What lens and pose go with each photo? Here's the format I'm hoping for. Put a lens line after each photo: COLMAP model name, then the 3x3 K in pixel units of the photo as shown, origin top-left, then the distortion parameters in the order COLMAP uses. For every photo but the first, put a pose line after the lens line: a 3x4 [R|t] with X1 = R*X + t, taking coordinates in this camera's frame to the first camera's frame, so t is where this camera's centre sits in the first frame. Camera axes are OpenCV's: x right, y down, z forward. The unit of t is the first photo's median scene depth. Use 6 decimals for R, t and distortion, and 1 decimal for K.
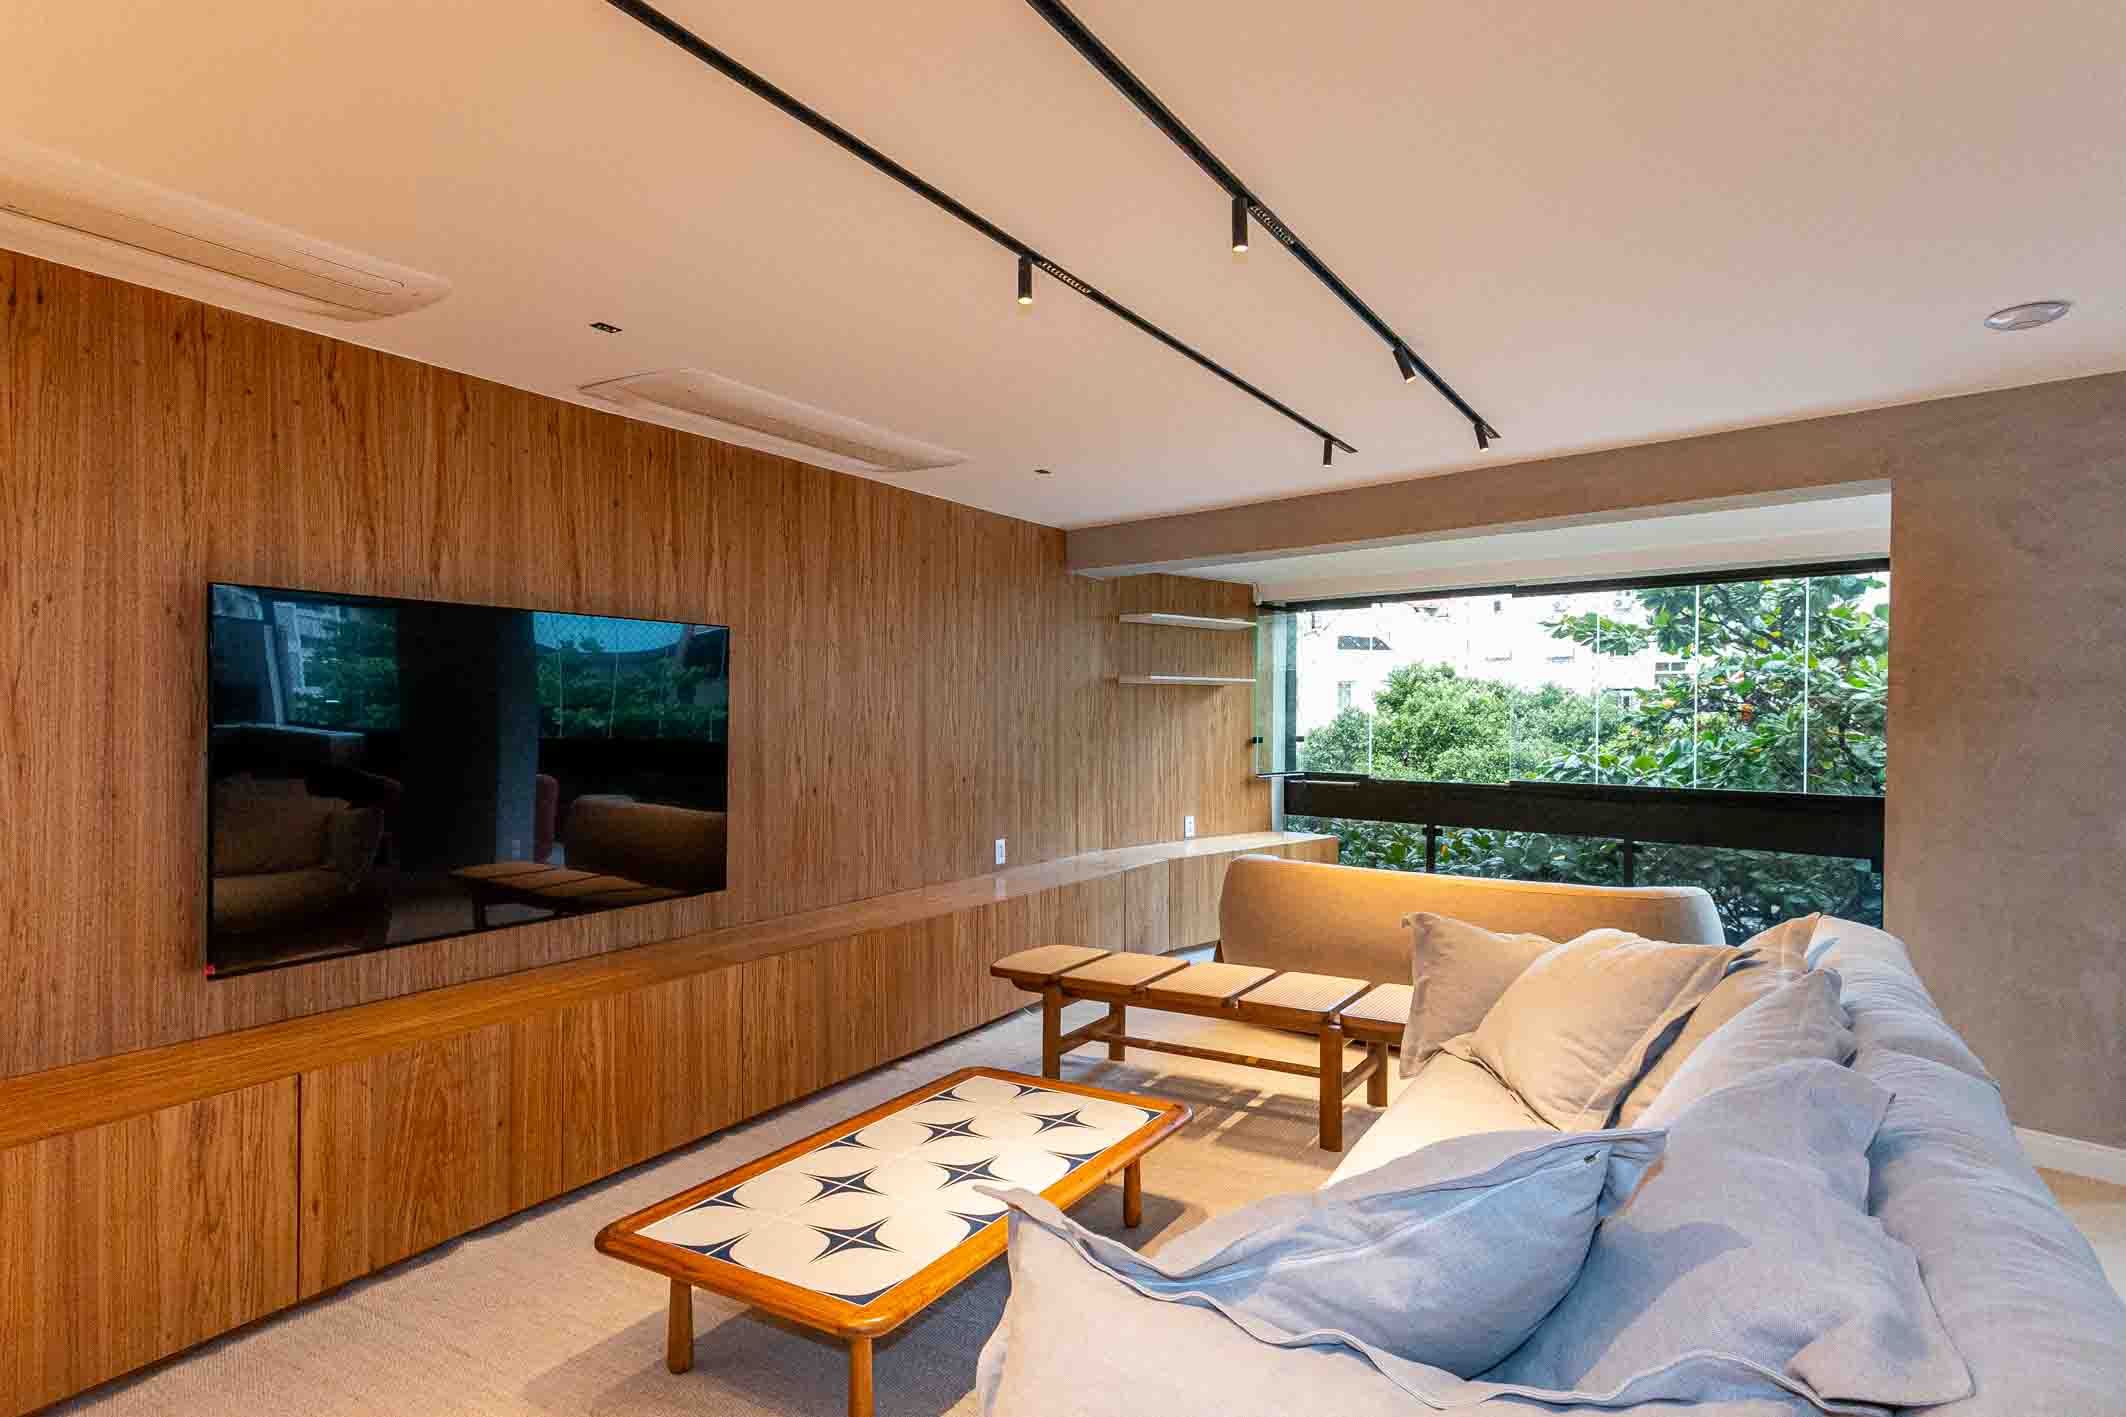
lens RADIAL K [[1199.7, 0, 1059.6], [0, 1199.7, 737.4], [0, 0, 1]] dist [0.028201, -0.000826]
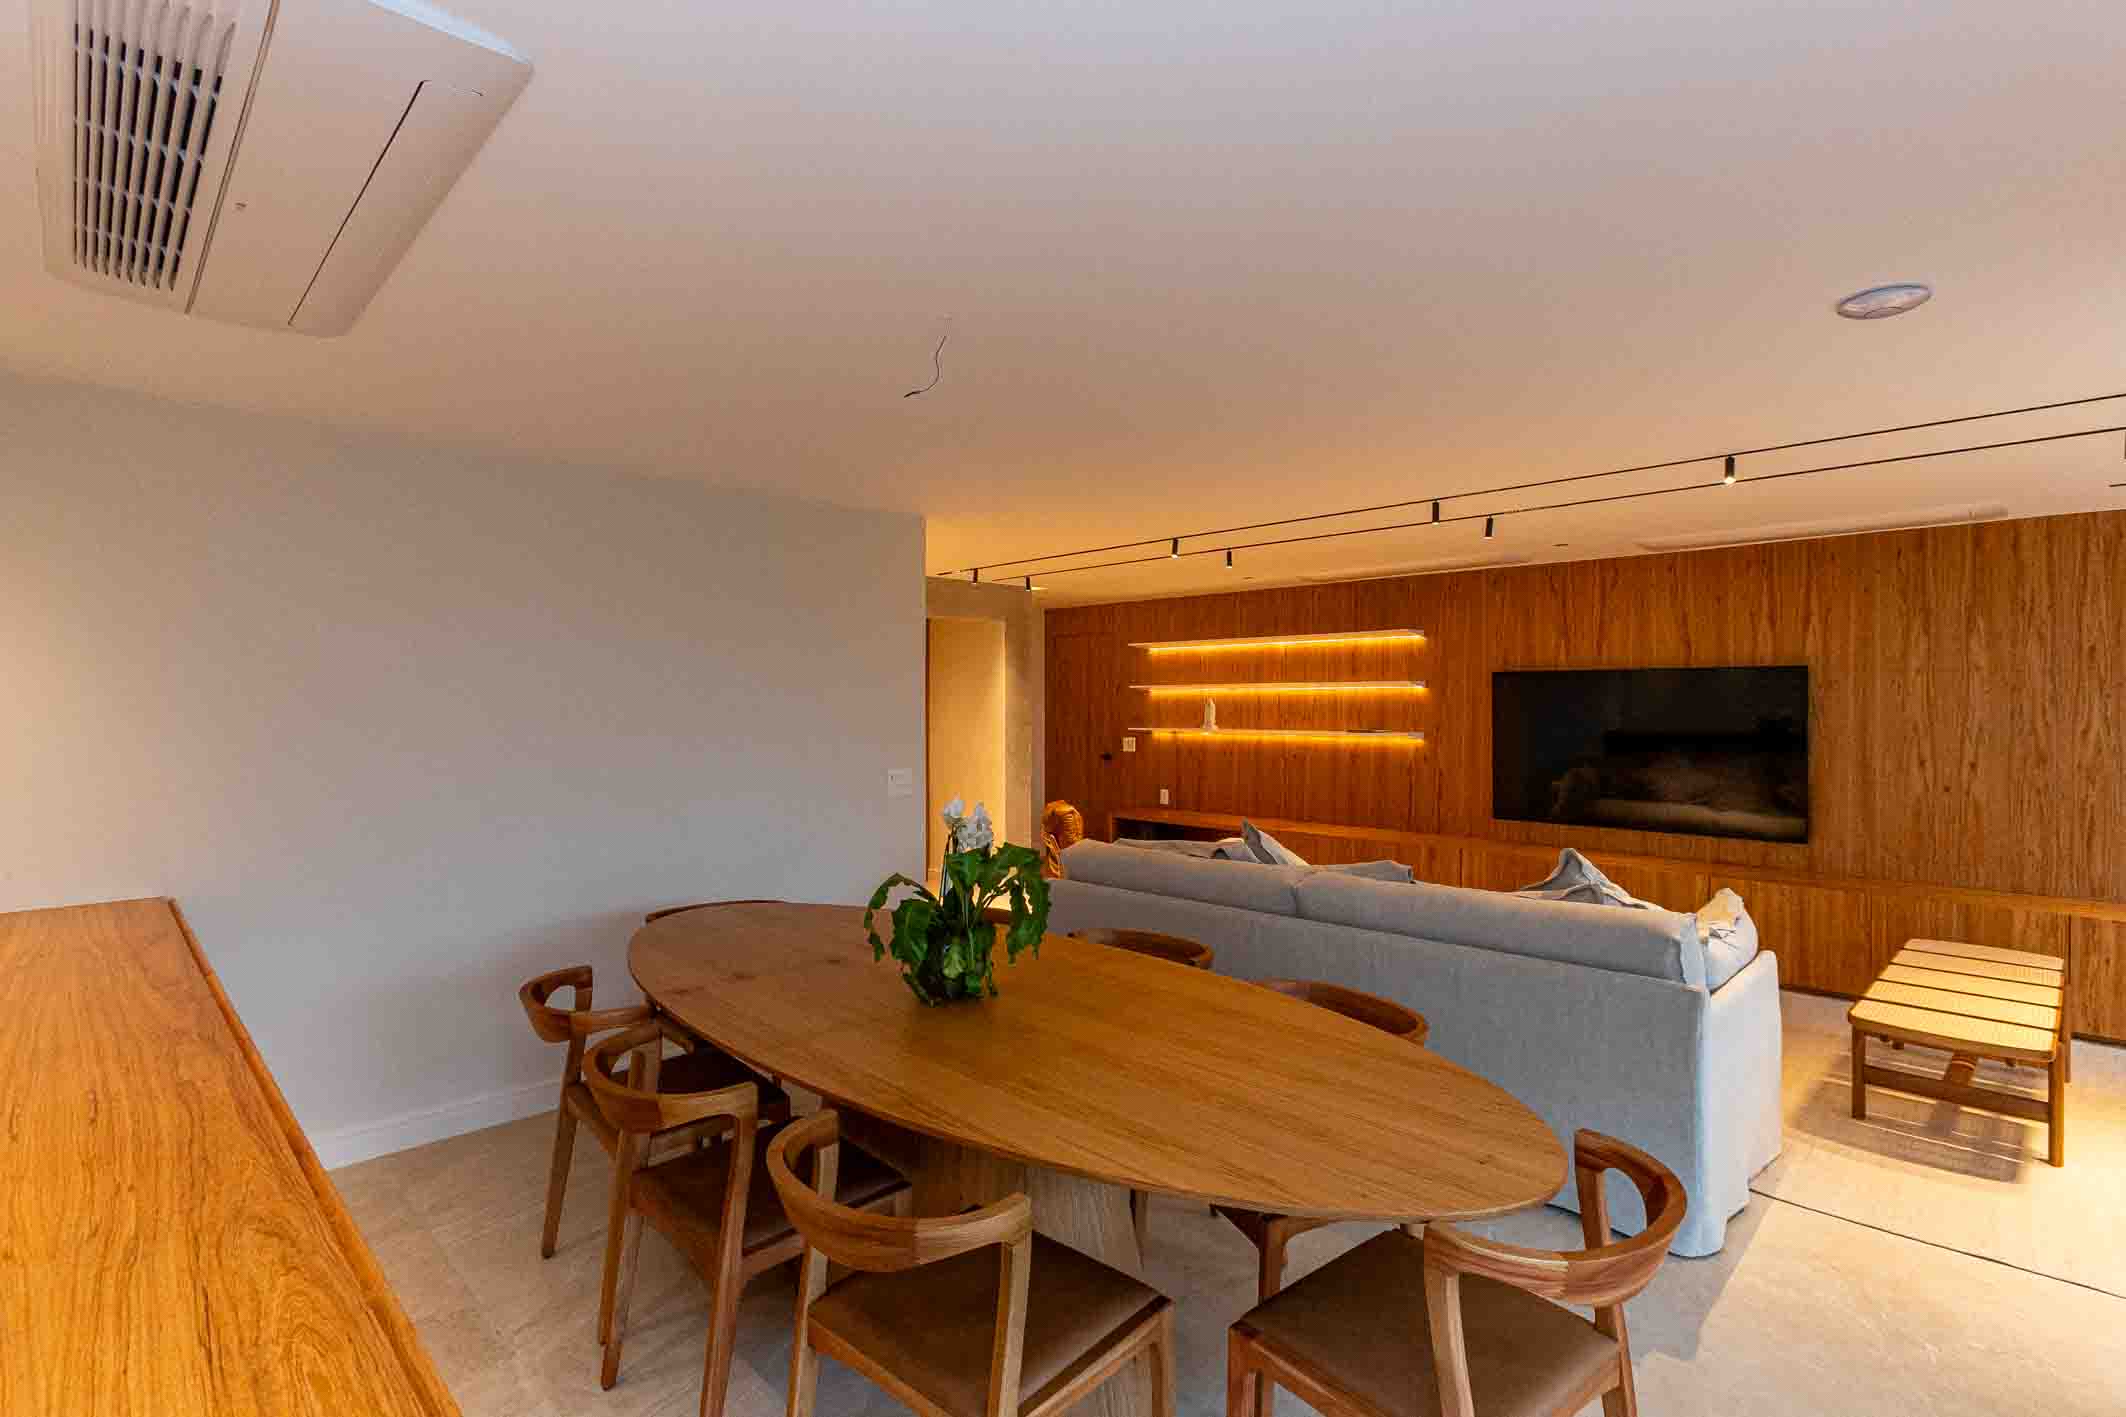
lens RADIAL K [[1008.8, 0, 1074.9], [0, 1008.8, 700.7], [0, 0, 1]] dist [-0.000162, 0.003797]
pose [[-0.255020, -0.002300, -0.966933, 1.277520], [-0.023520, 0.999716, 0.003826, -0.036466], [0.966650, 0.023717, -0.255001, 0.498935]]
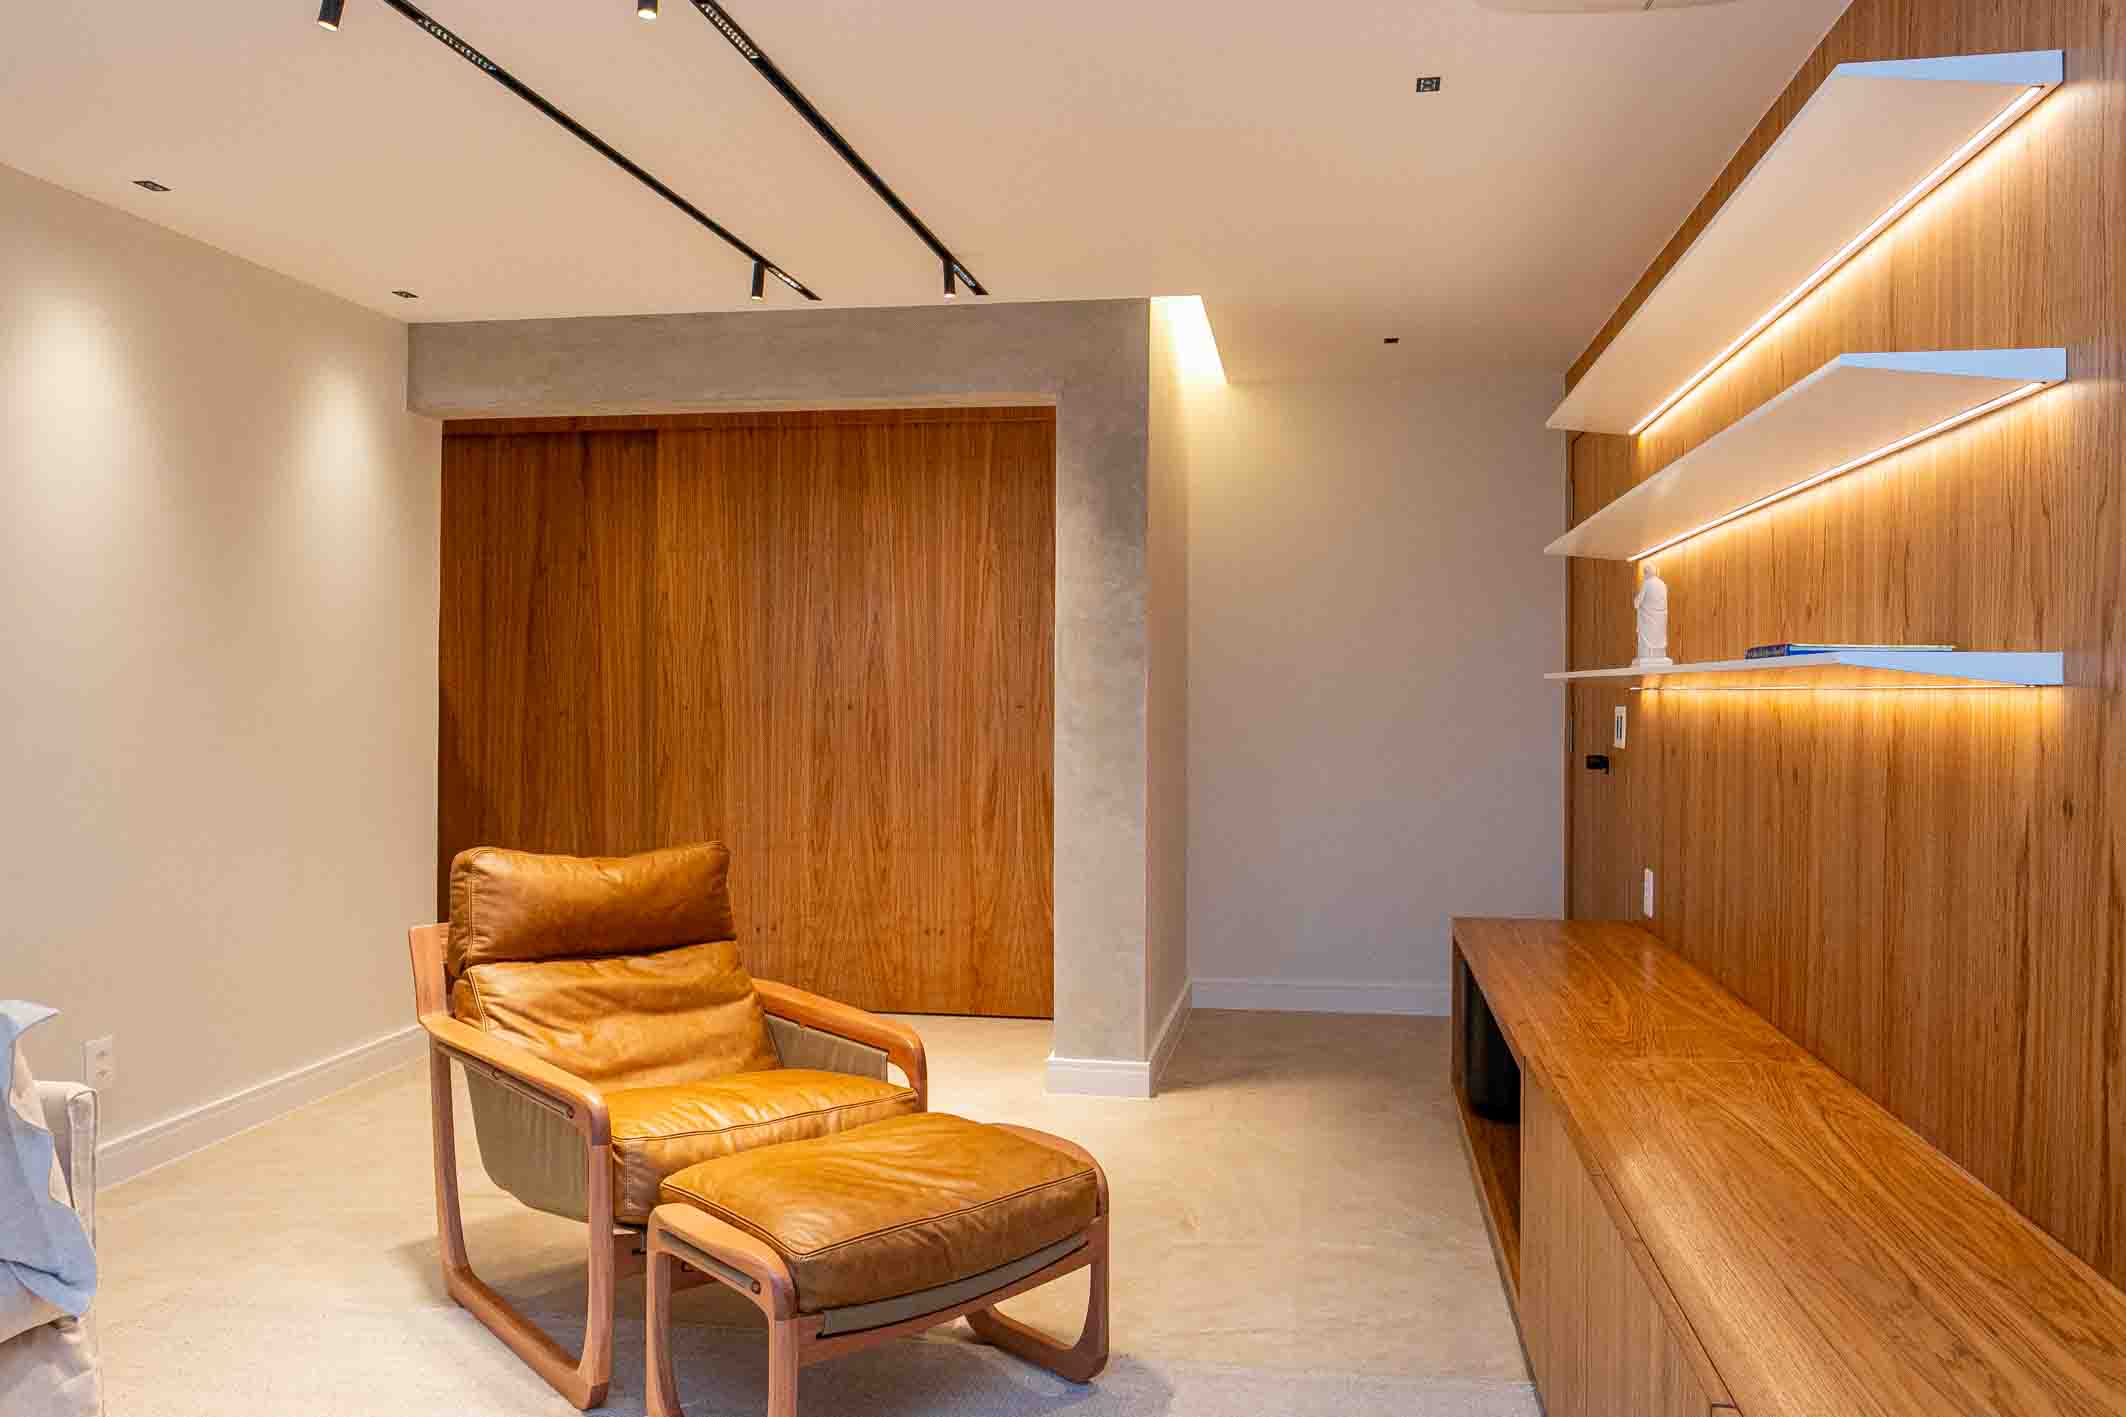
lens RADIAL K [[1529.0, 0, 1073.4], [0, 1529.0, 711.7], [0, 0, 1]] dist [-0.009630, -0.000041]
pose [[-0.934810, 0.003312, -0.355133, -0.164854], [-0.011701, 0.999126, 0.040119, 0.016405], [0.354956, 0.041659, -0.933954, 0.963730]]
